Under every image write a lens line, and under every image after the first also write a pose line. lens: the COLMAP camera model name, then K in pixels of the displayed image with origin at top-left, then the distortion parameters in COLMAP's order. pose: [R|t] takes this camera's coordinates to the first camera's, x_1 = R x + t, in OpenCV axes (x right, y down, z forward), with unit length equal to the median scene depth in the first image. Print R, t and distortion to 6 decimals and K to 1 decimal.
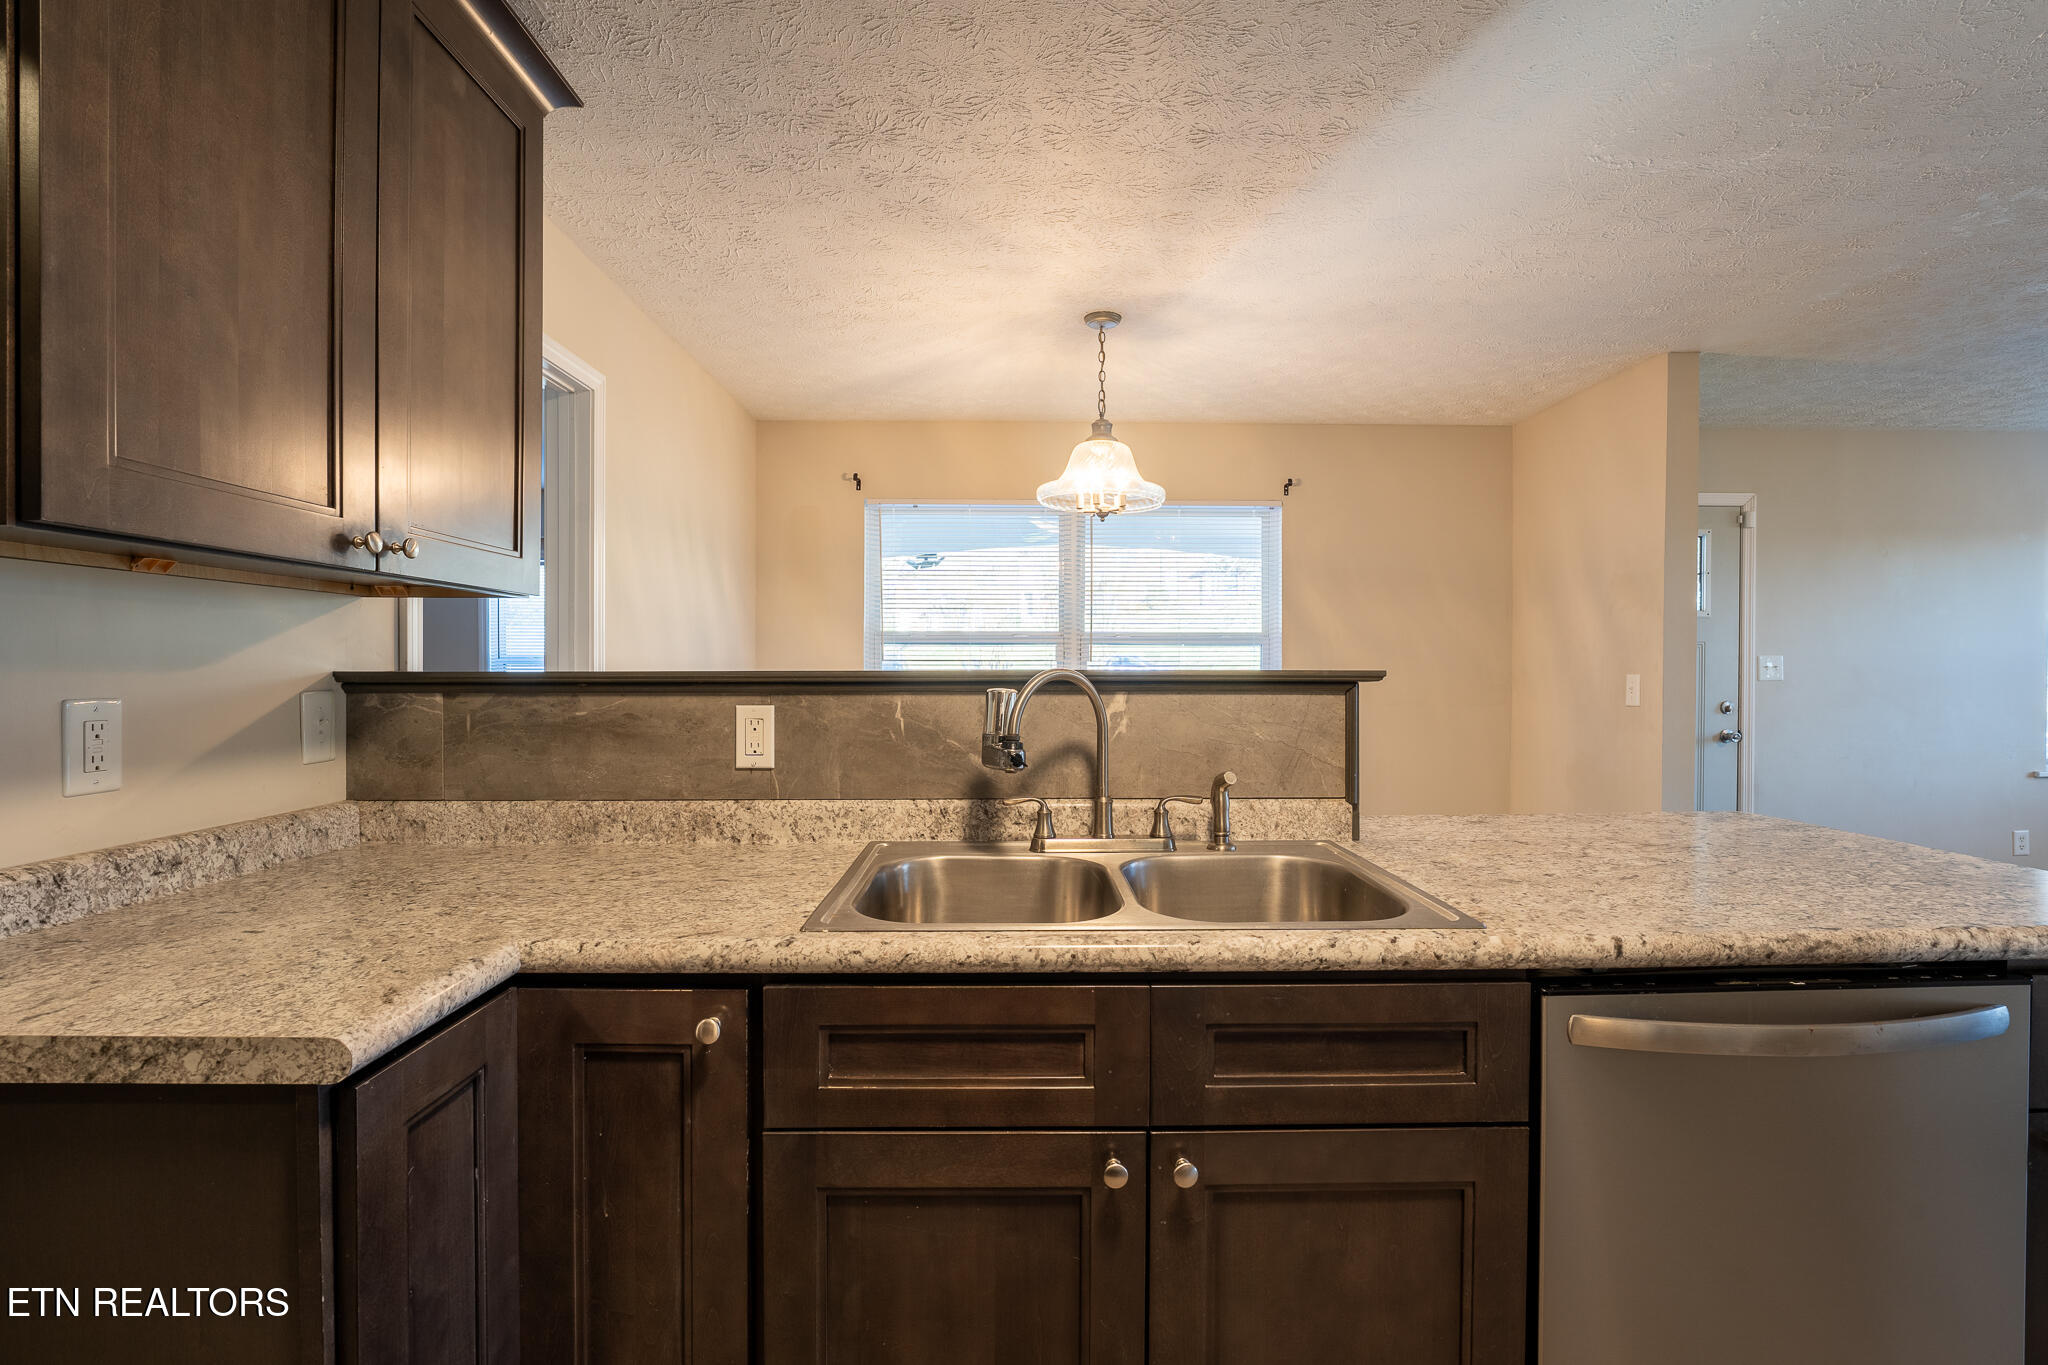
lens RADIAL K [[928.8, 0, 1023.0], [0, 928.8, 677.9], [0, 0, 1]] dist [-0.016853, 0.000937]
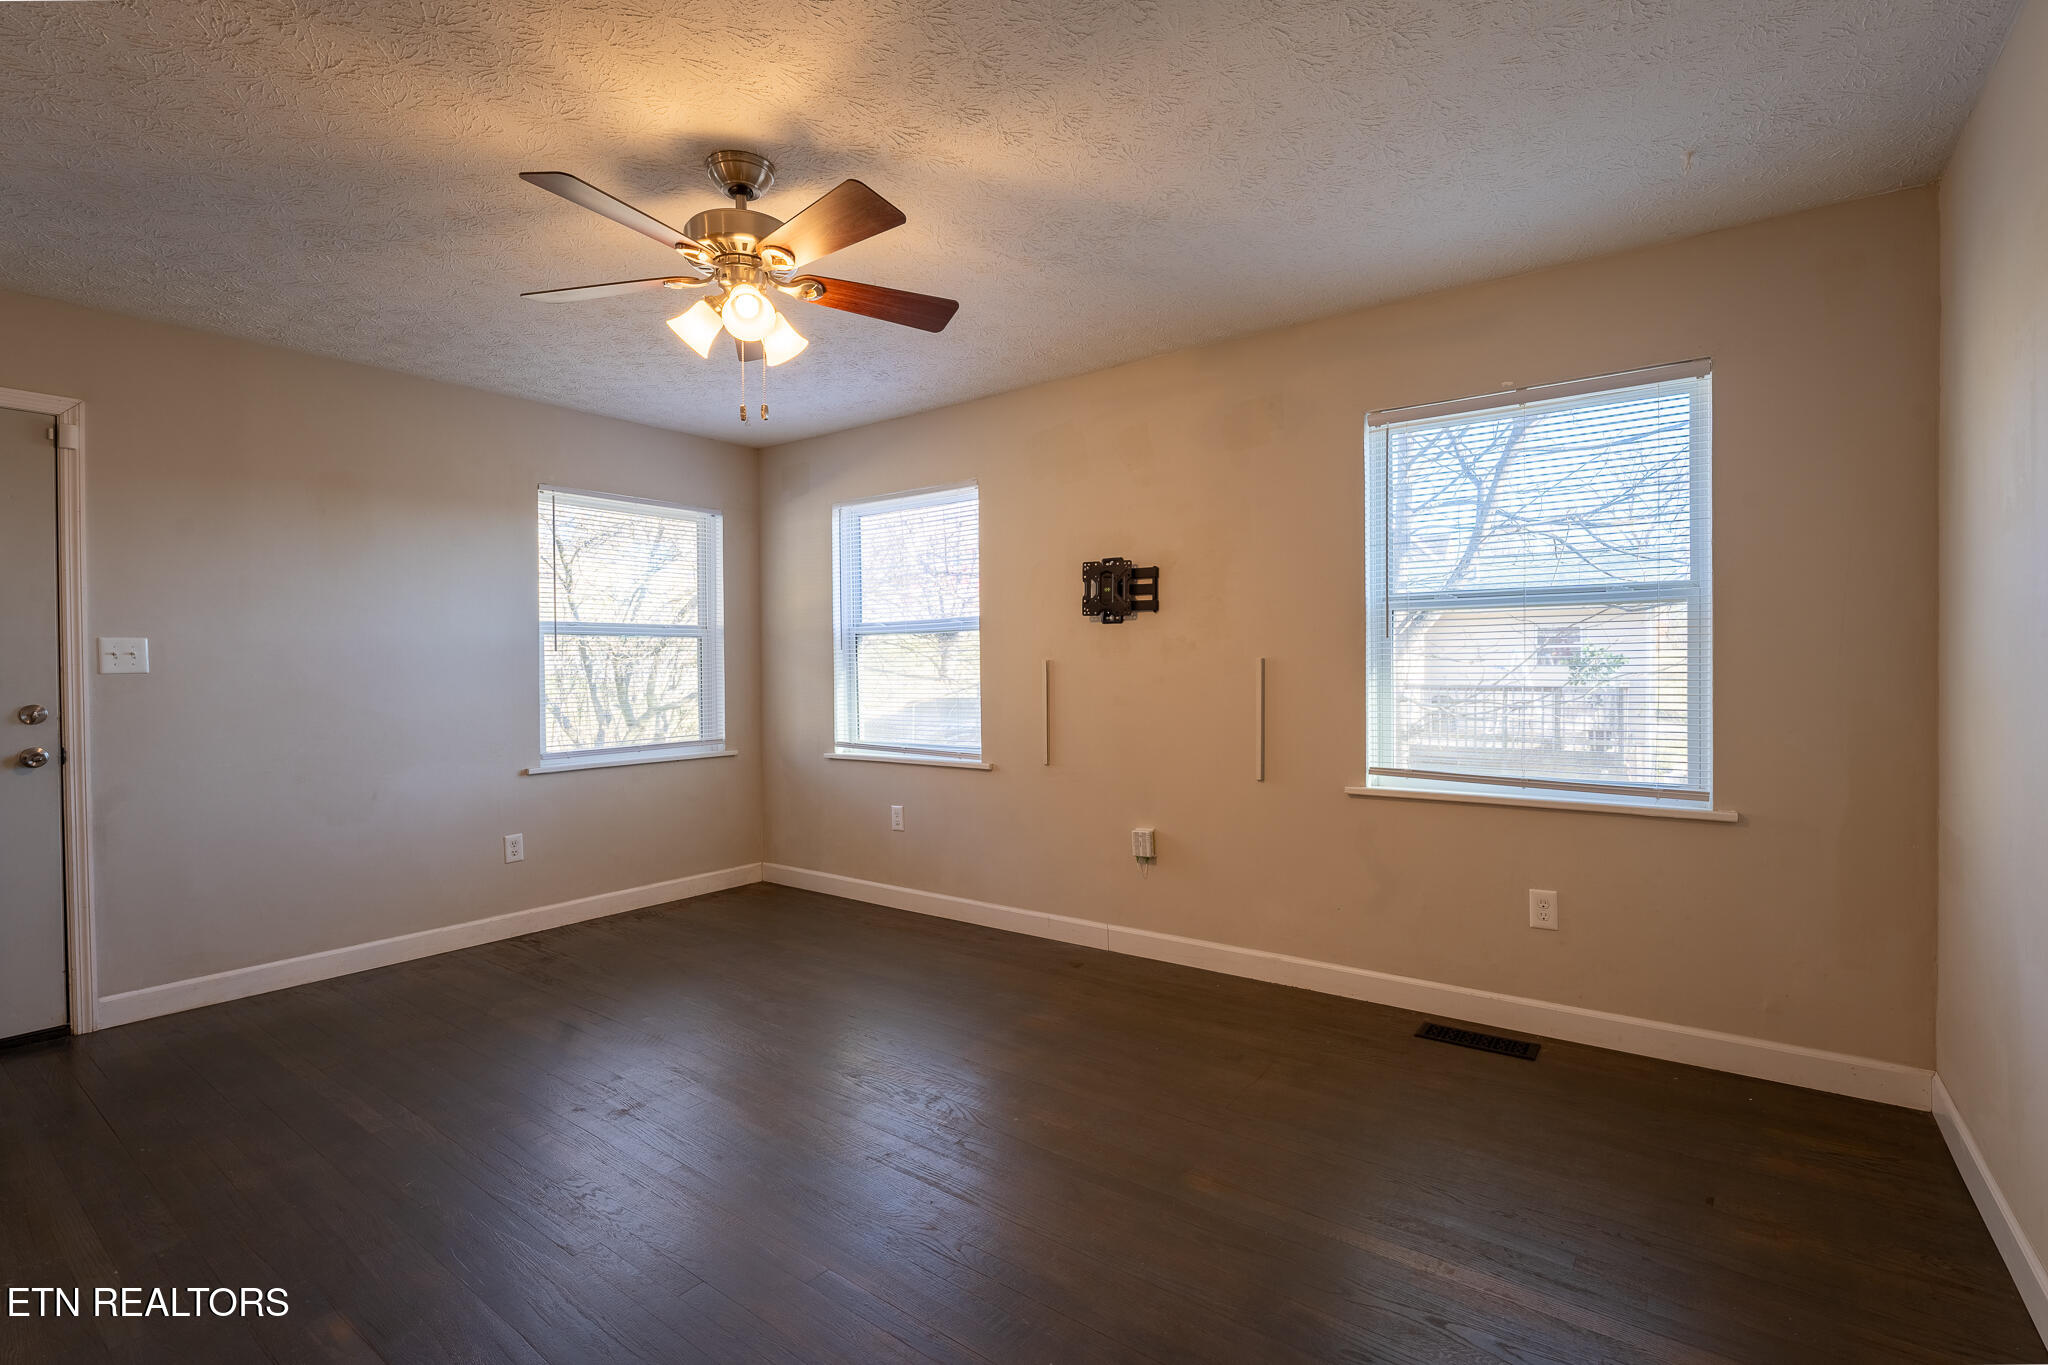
lens RADIAL K [[928.8, 0, 1023.0], [0, 928.8, 677.9], [0, 0, 1]] dist [-0.016853, 0.000937]
pose [[0.606067, -0.014394, 0.795283, 1.802574], [0.012542, 0.999885, 0.008539, 0.023654], [-0.795315, 0.004799, 0.606178, 0.087988]]
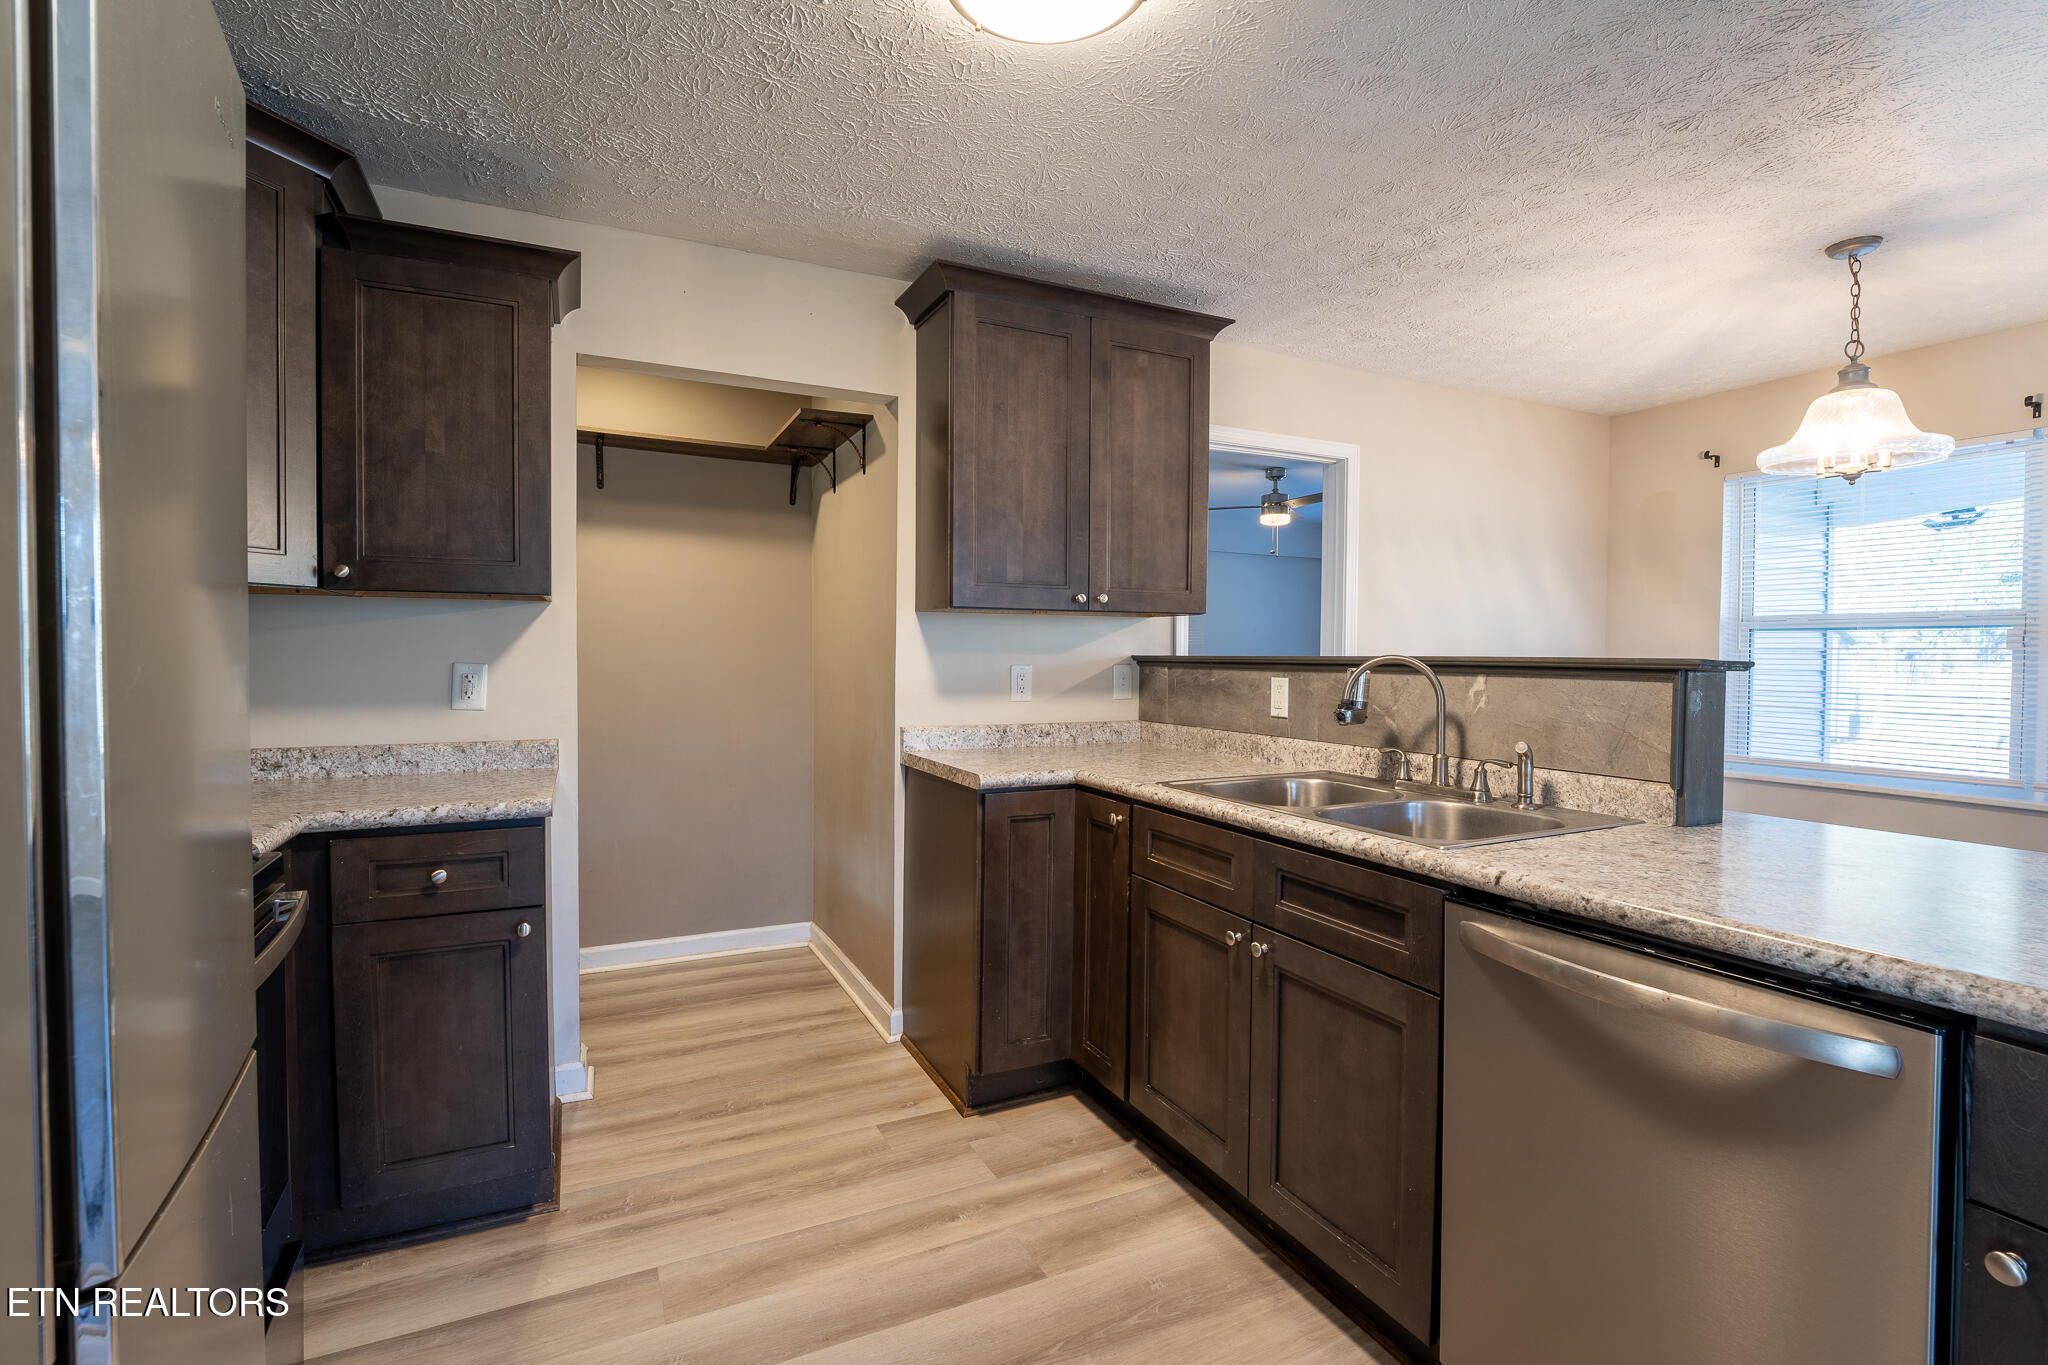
lens RADIAL K [[928.8, 0, 1023.0], [0, 928.8, 677.9], [0, 0, 1]] dist [-0.016853, 0.000937]
pose [[0.423262, 0.025948, -0.905636, 0.972714], [-0.013904, 0.999658, 0.022144, 0.000692], [0.905901, 0.003219, 0.423478, -0.078609]]
